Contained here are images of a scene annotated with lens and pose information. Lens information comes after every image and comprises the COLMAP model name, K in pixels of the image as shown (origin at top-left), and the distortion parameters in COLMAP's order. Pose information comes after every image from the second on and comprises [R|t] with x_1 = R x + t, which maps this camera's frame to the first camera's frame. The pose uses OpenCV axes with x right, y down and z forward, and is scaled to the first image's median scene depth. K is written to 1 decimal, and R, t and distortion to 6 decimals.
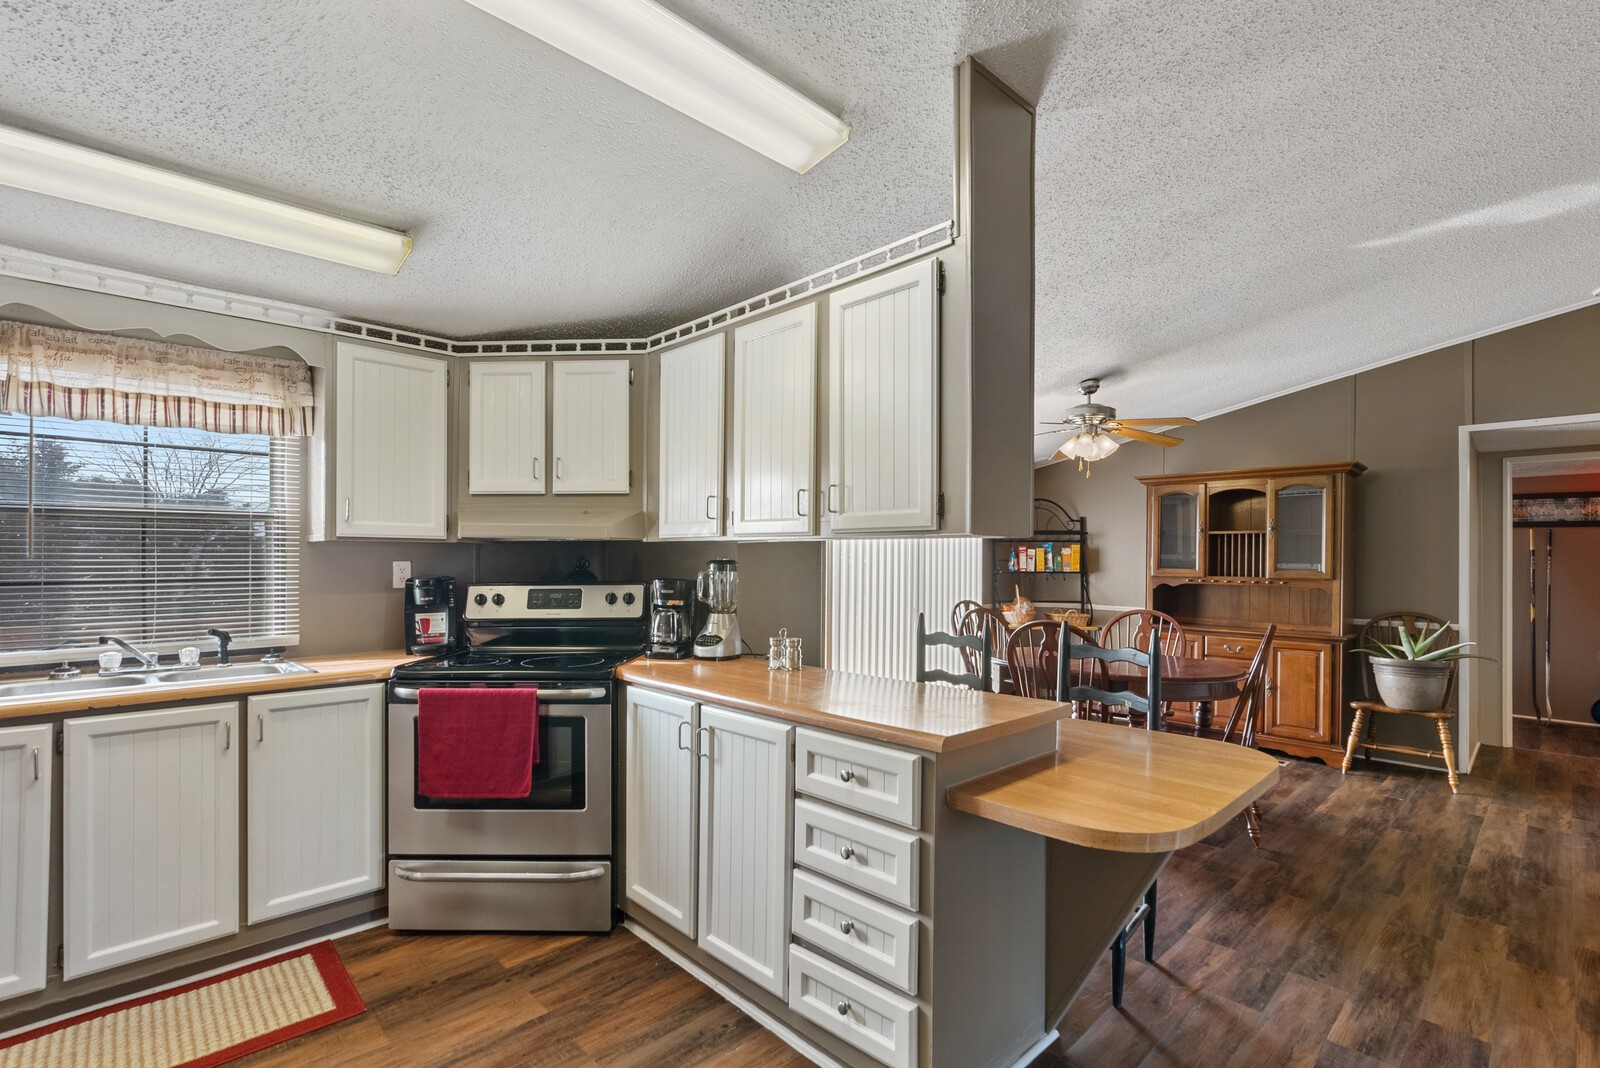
lens RADIAL K [[721.0, 0, 798.2], [0, 721.0, 558.3], [0, 0, 1]] dist [-0.010819, 0.002857]
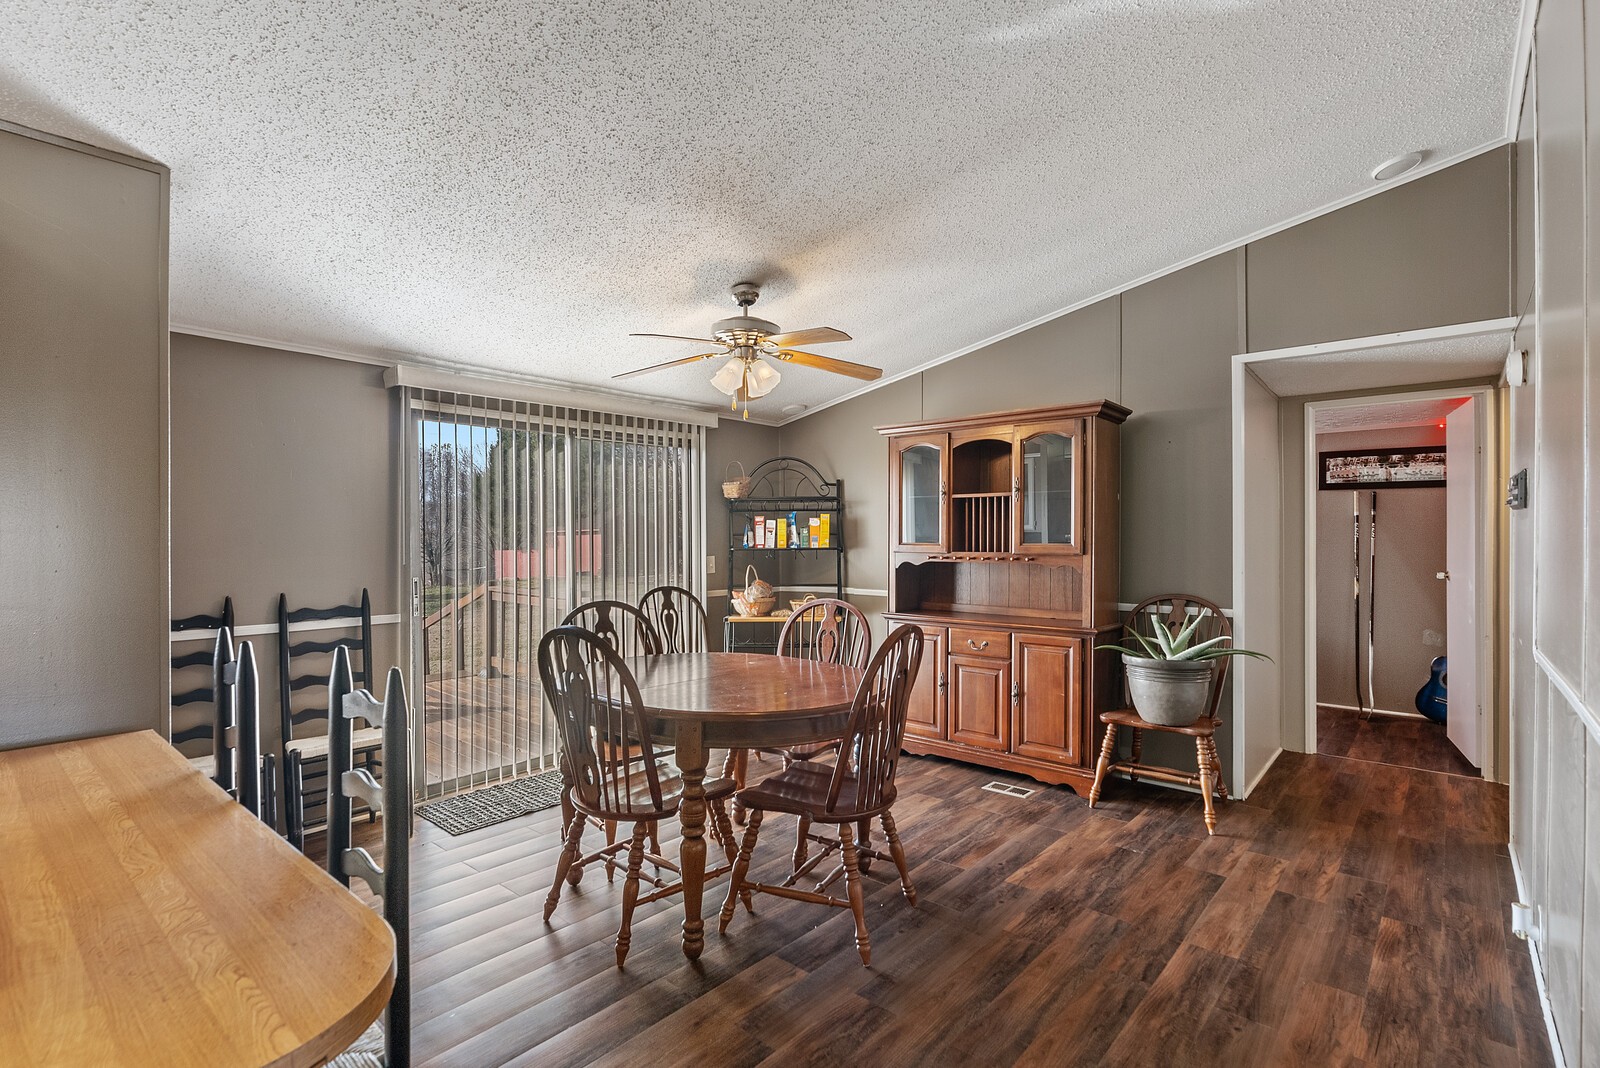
lens RADIAL K [[748.8, 0, 799.6], [0, 748.8, 542.2], [0, 0, 1]] dist [-0.005395, -0.000954]
pose [[0.995000, -0.013089, 0.099019, 0.392806], [0.012001, 0.999861, 0.011569, 0.003605], [-0.099156, -0.010323, 0.995018, 0.247863]]
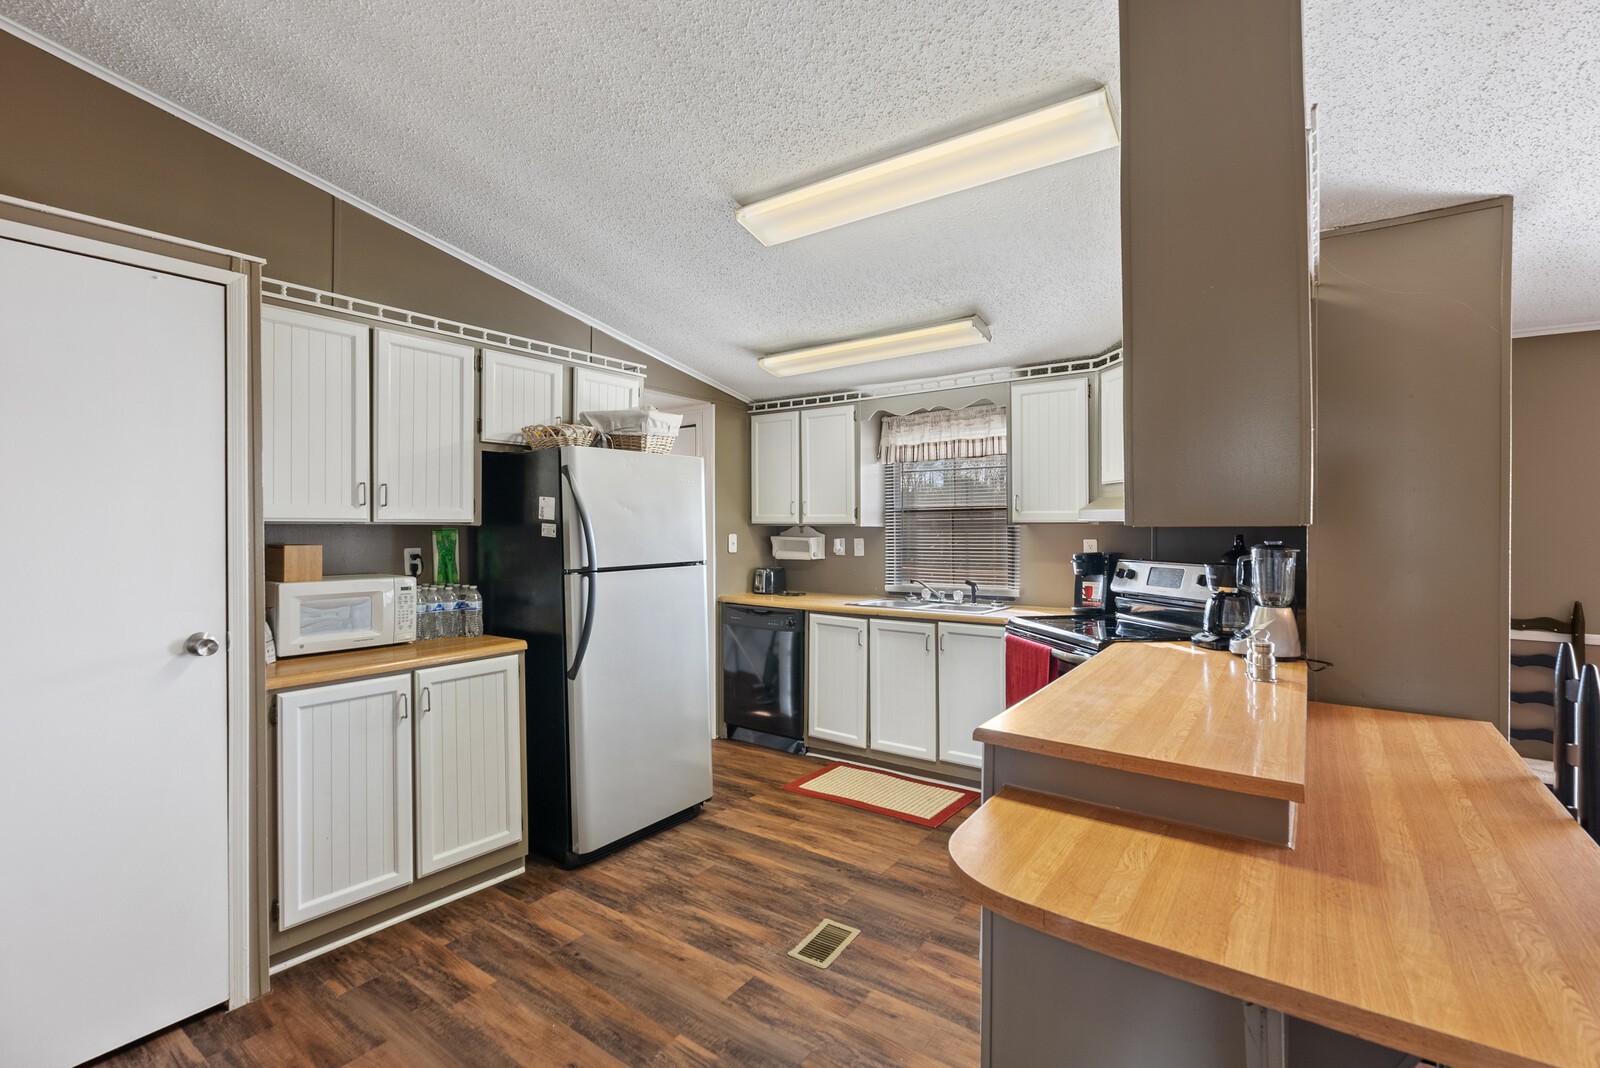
lens RADIAL K [[721.0, 0, 809.6], [0, 721.0, 523.3], [0, 0, 1]] dist [-0.010819, 0.002857]
pose [[0.189931, -0.006368, -0.981777, 0.425016], [0.006031, 0.999968, -0.005319, -0.014459], [0.981779, -0.004911, 0.189963, 0.204235]]
